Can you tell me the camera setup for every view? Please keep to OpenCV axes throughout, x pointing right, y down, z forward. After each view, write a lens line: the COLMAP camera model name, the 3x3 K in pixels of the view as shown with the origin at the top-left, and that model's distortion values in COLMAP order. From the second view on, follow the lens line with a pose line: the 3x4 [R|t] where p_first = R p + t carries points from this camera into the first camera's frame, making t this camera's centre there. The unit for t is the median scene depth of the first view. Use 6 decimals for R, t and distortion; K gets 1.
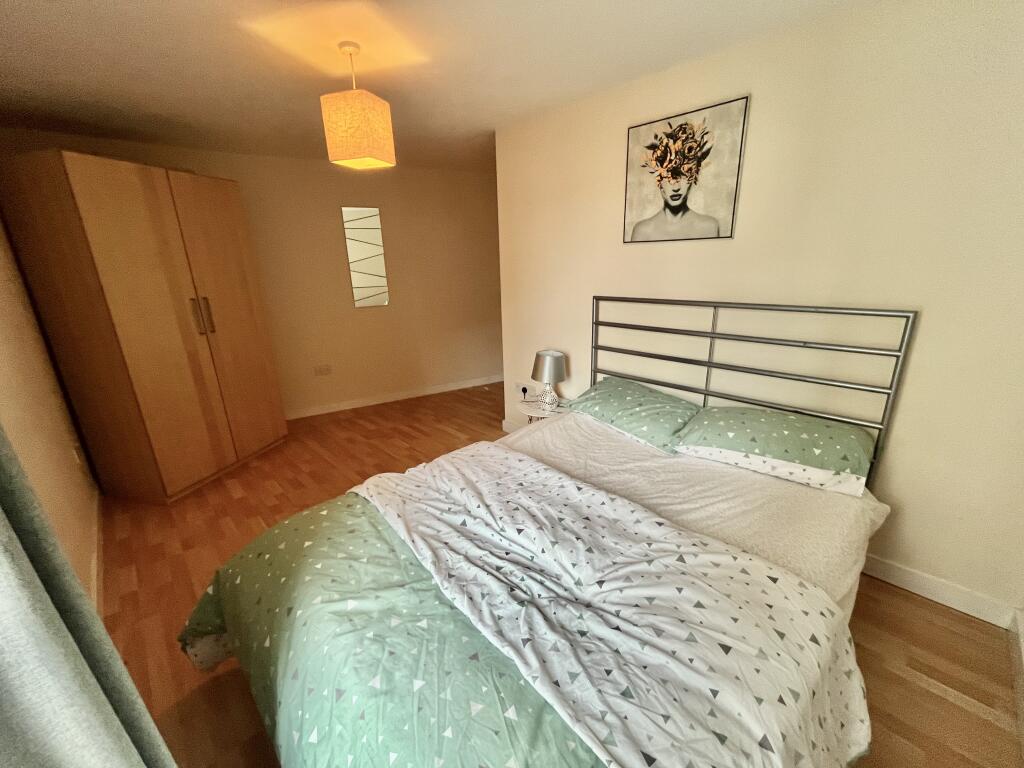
lens RADIAL K [[409.4, 0, 509.1], [0, 409.4, 382.7], [0, 0, 1]] dist [-0.010508, 0.000215]
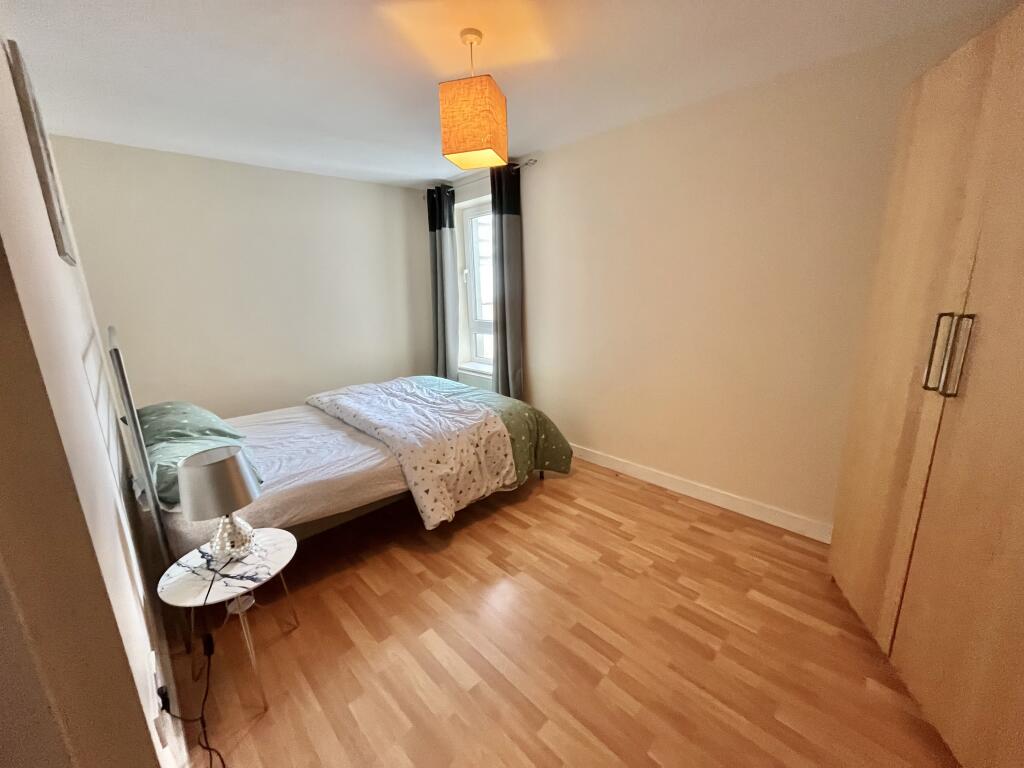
lens RADIAL K [[409.4, 0, 509.1], [0, 409.4, 382.7], [0, 0, 1]] dist [-0.010508, 0.000215]
pose [[-0.998035, 0.060746, 0.015387, -0.296915], [0.060169, 0.860336, 0.506164, -0.408246], [0.017509, 0.506095, -0.862300, 1.449739]]
